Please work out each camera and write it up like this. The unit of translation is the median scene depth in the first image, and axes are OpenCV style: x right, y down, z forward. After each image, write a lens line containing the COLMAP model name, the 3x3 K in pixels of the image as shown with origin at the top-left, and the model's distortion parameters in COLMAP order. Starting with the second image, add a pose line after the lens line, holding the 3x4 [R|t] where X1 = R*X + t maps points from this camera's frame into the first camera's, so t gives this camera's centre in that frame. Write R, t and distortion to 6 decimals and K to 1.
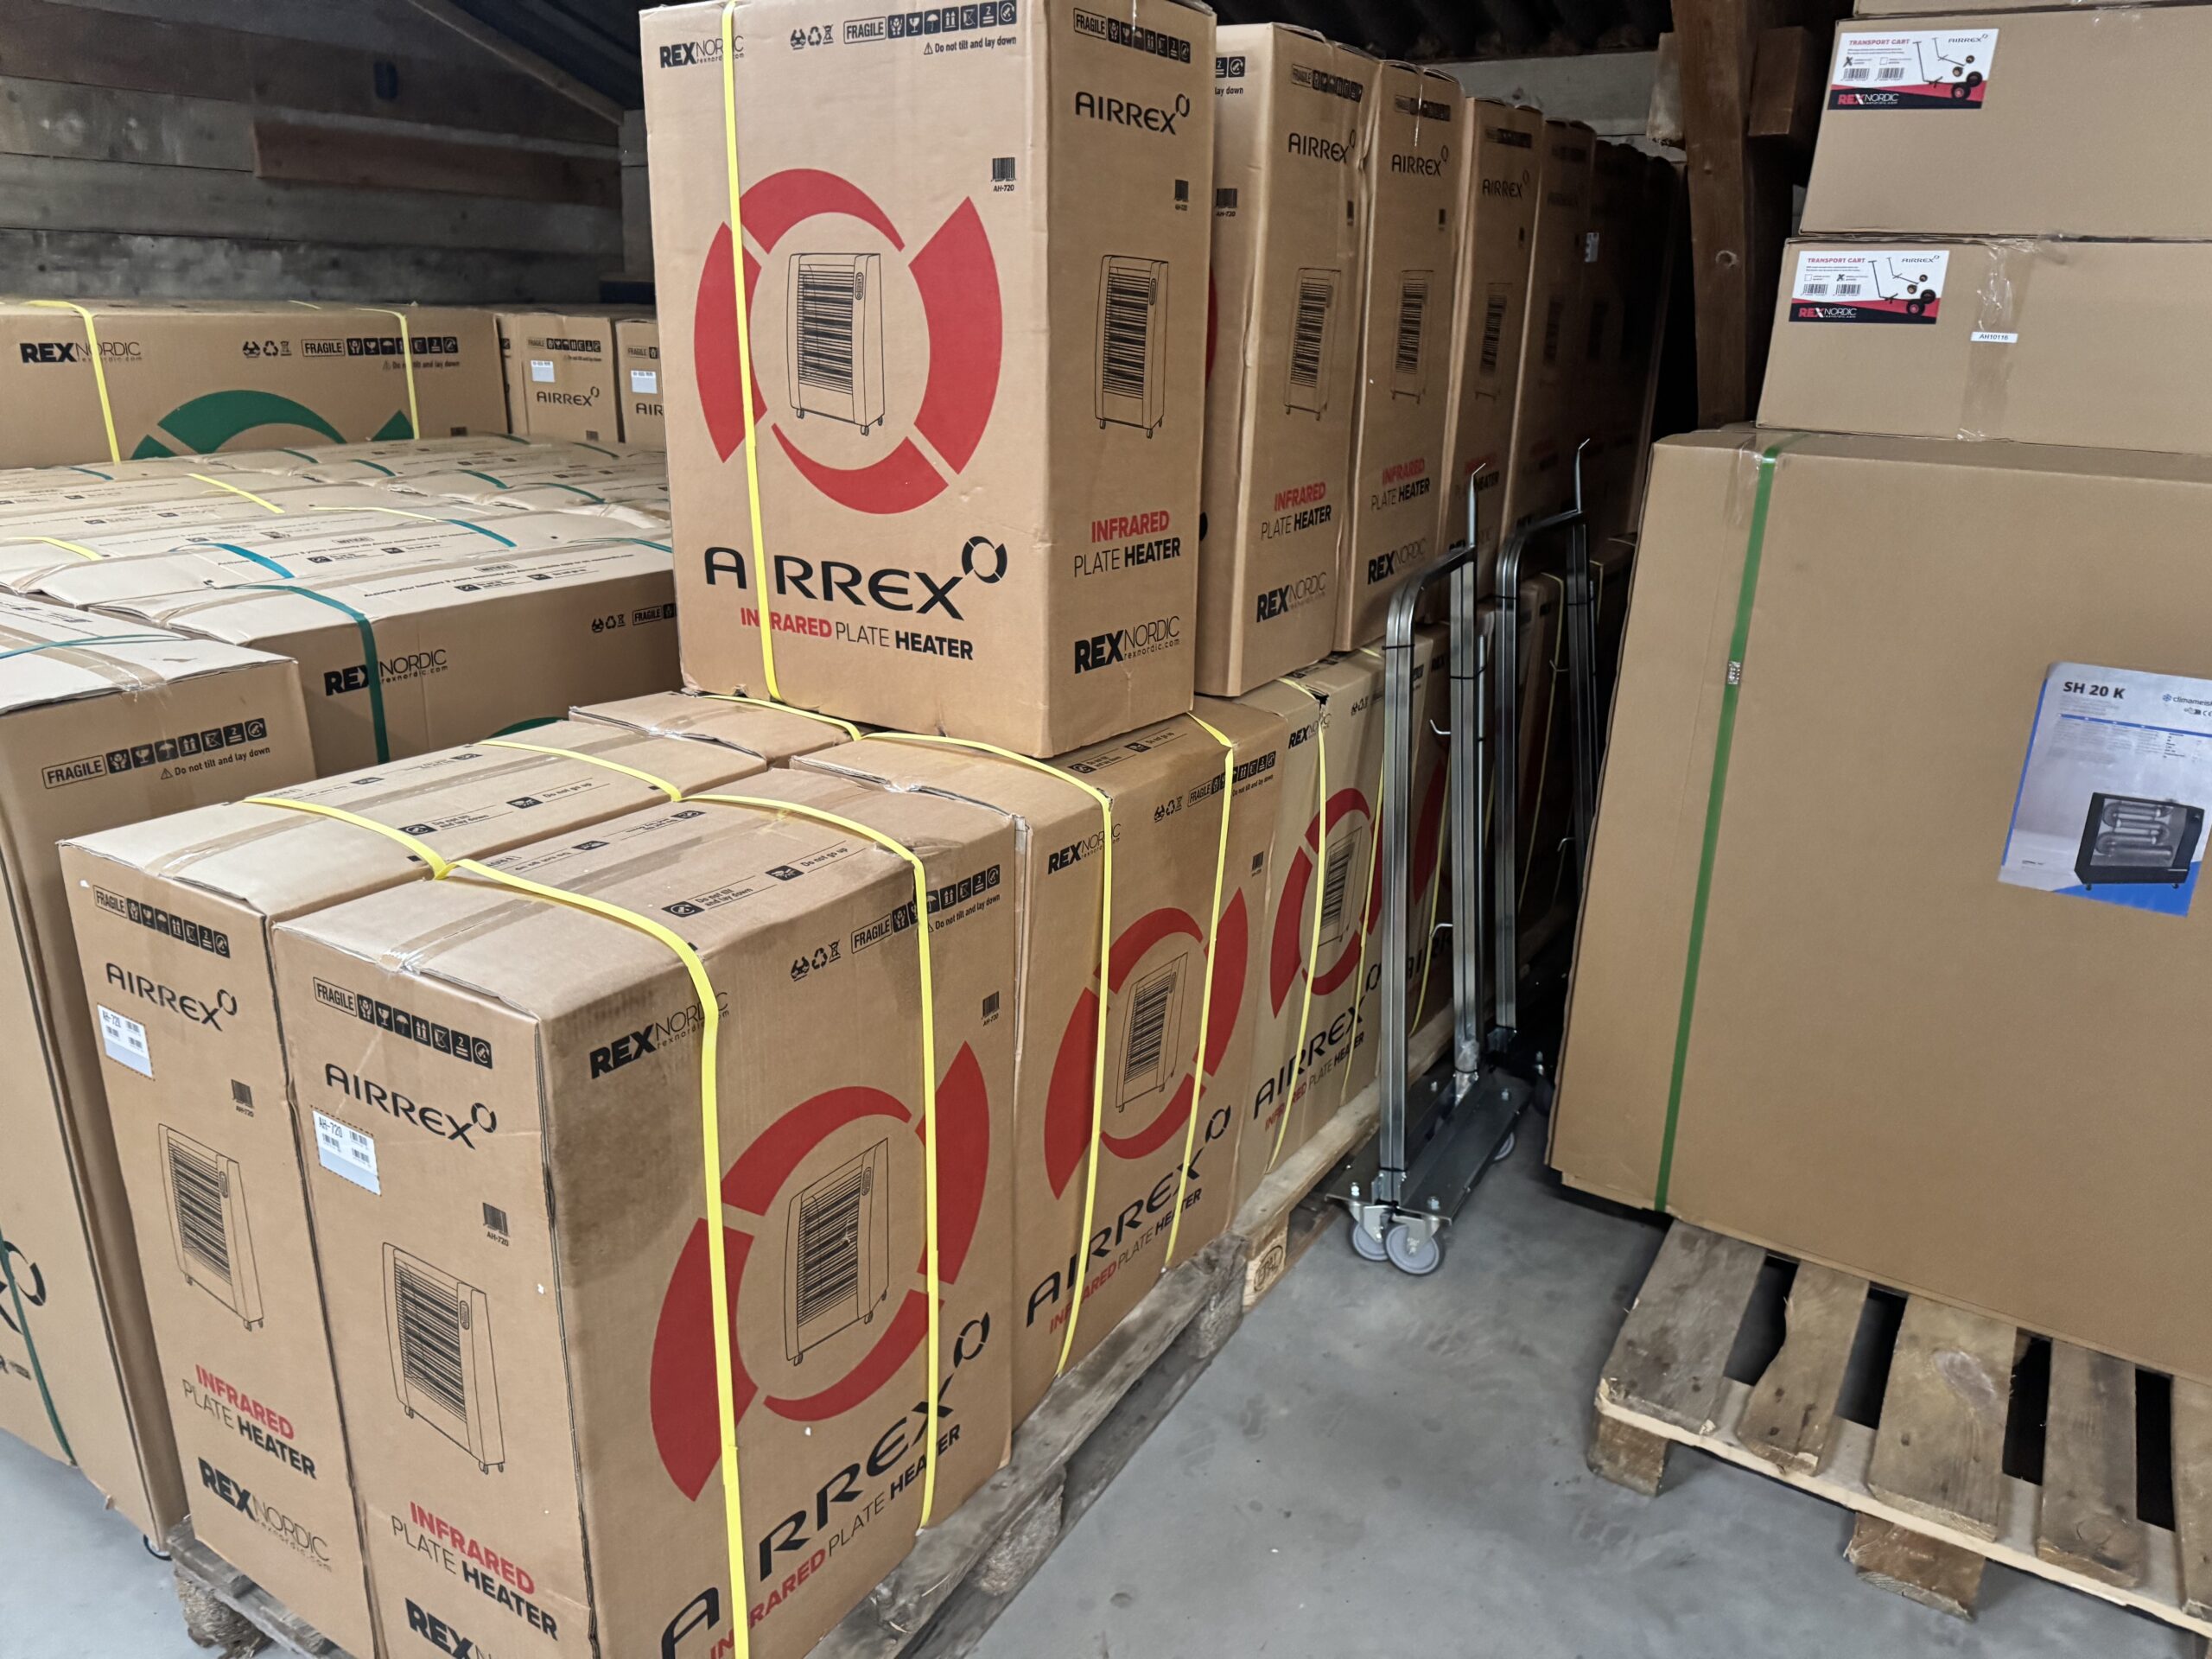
lens RADIAL K [[1565.4, 0, 1096.4], [0, 1565.4, 836.8], [0, 0, 1]] dist [0.006509, -0.010842]
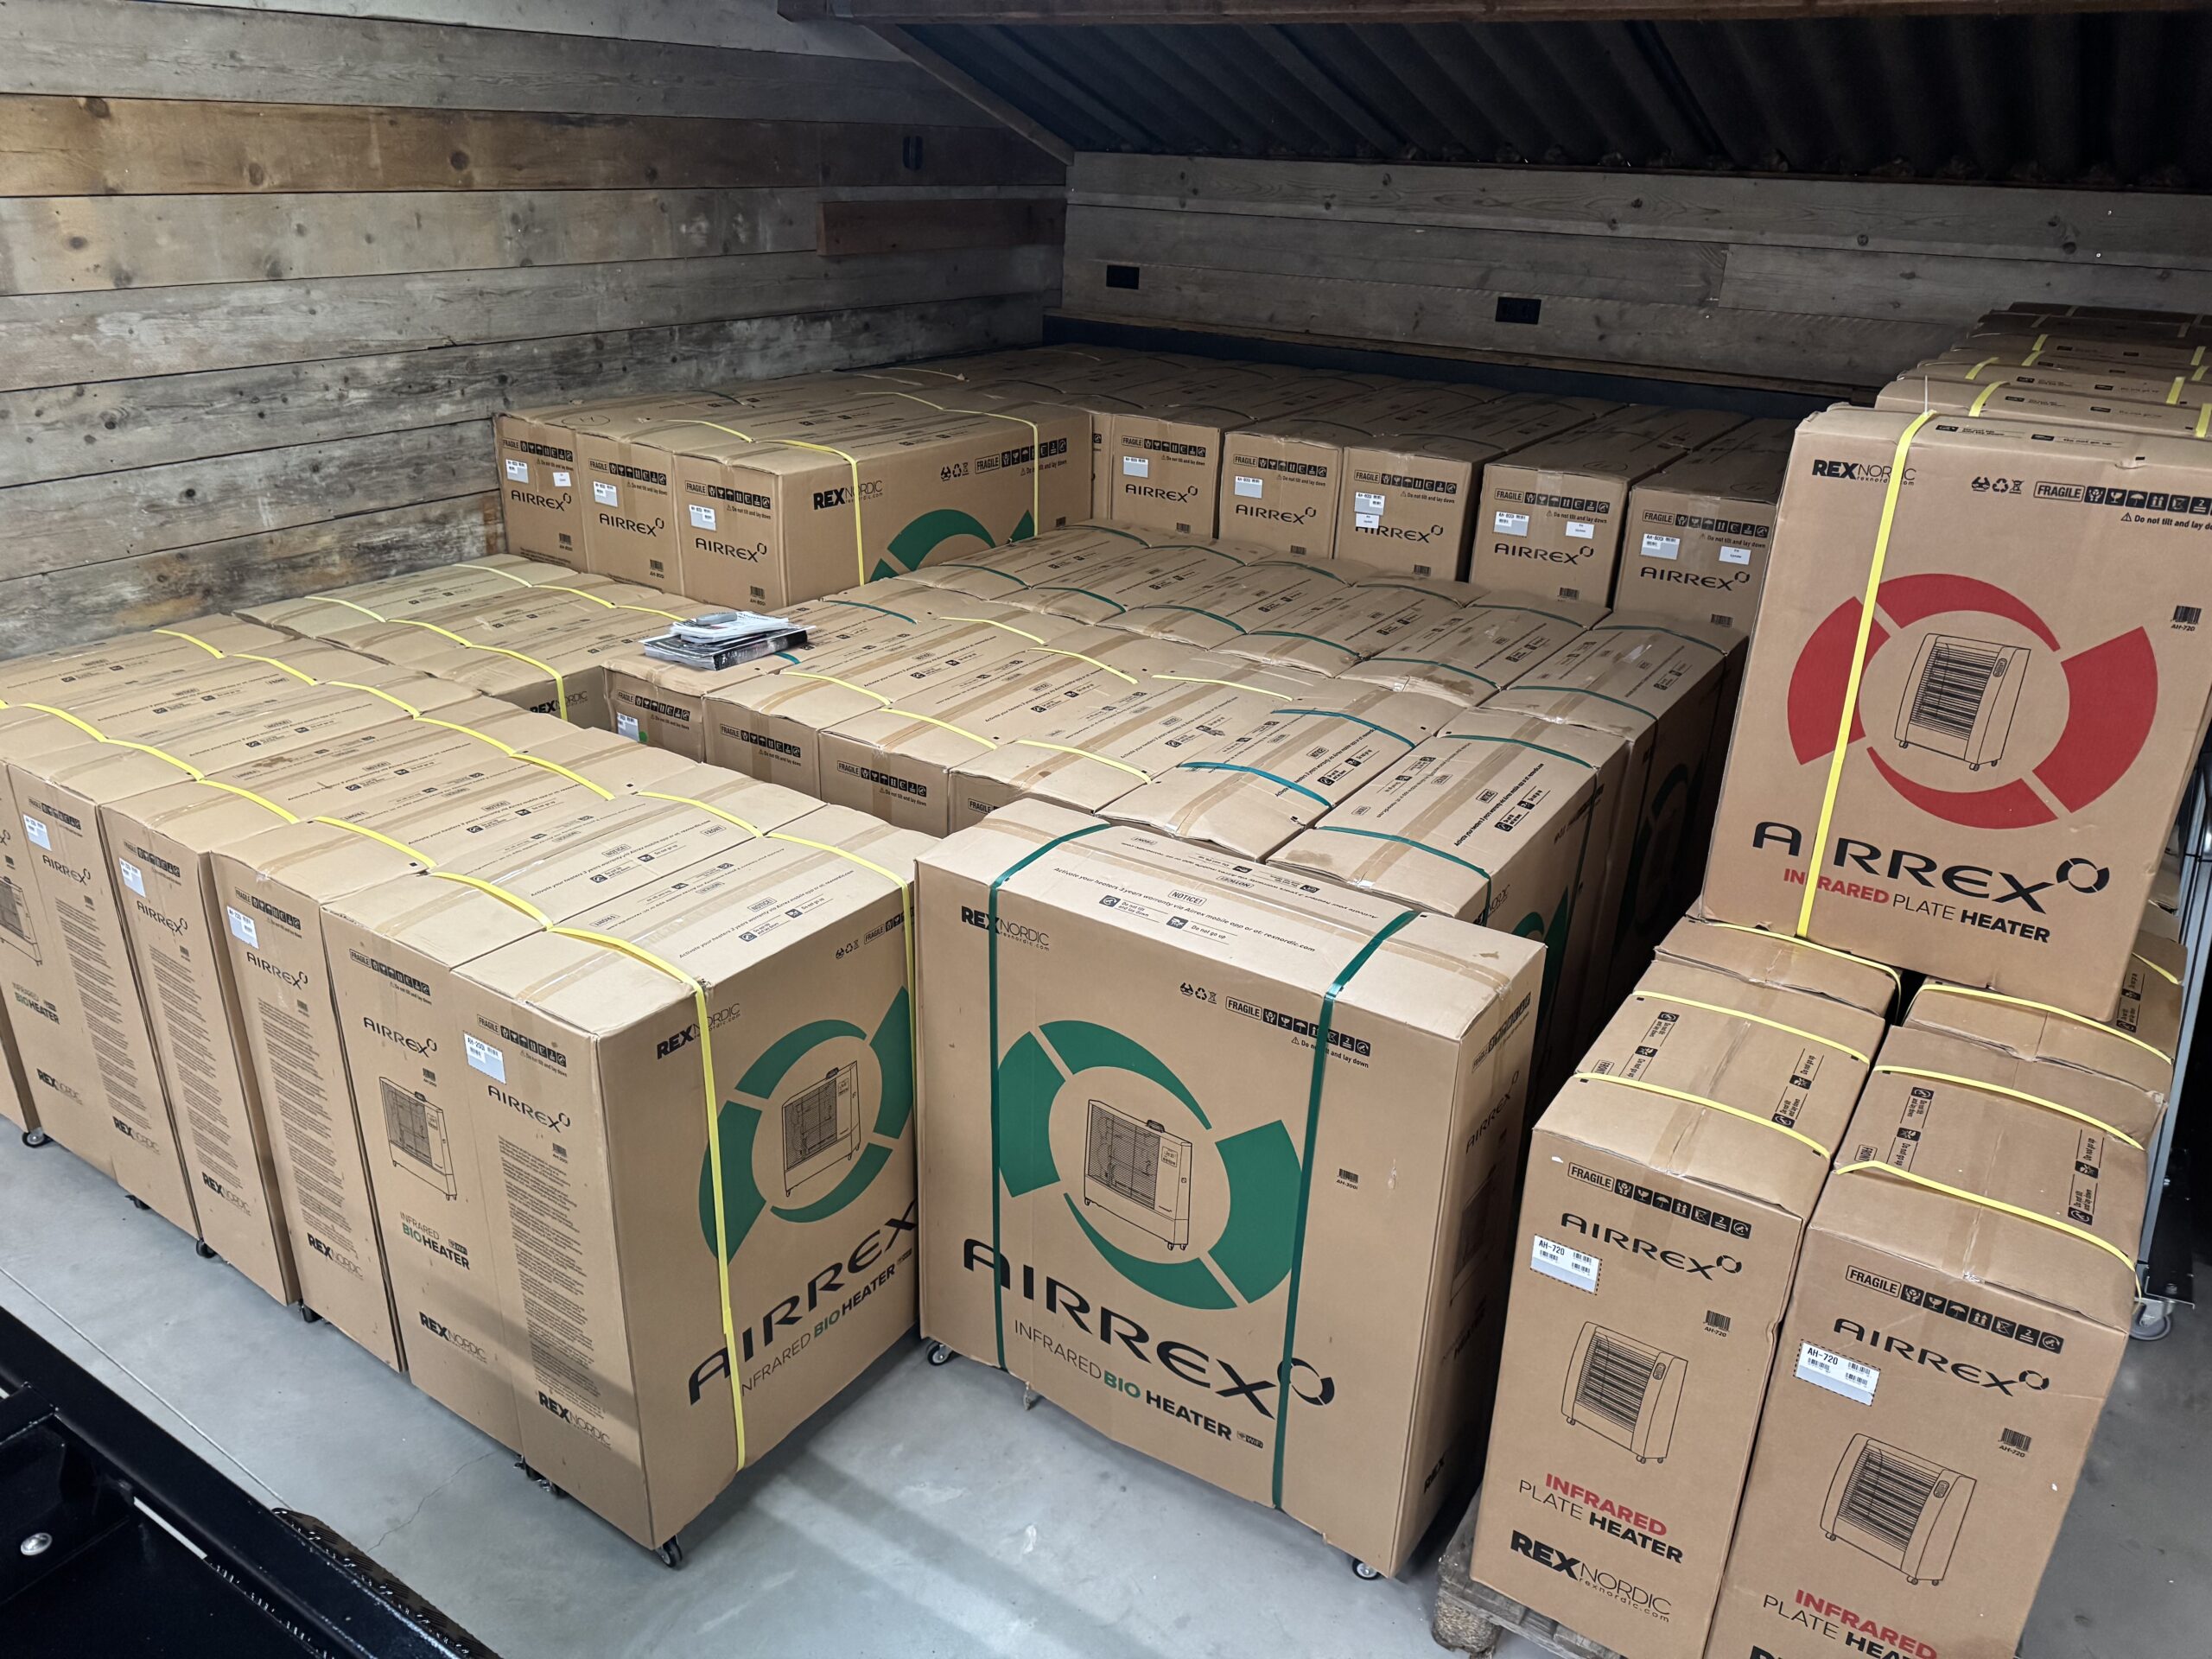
lens RADIAL K [[1528.6, 0, 1129.7], [0, 1528.6, 832.2], [0, 0, 1]] dist [0.162480, -0.242026]
pose [[0.999709, 0.010400, -0.021752, -0.363905], [-0.008654, 0.996847, 0.078870, -0.134390], [0.022504, -0.078659, 0.996648, -0.139868]]
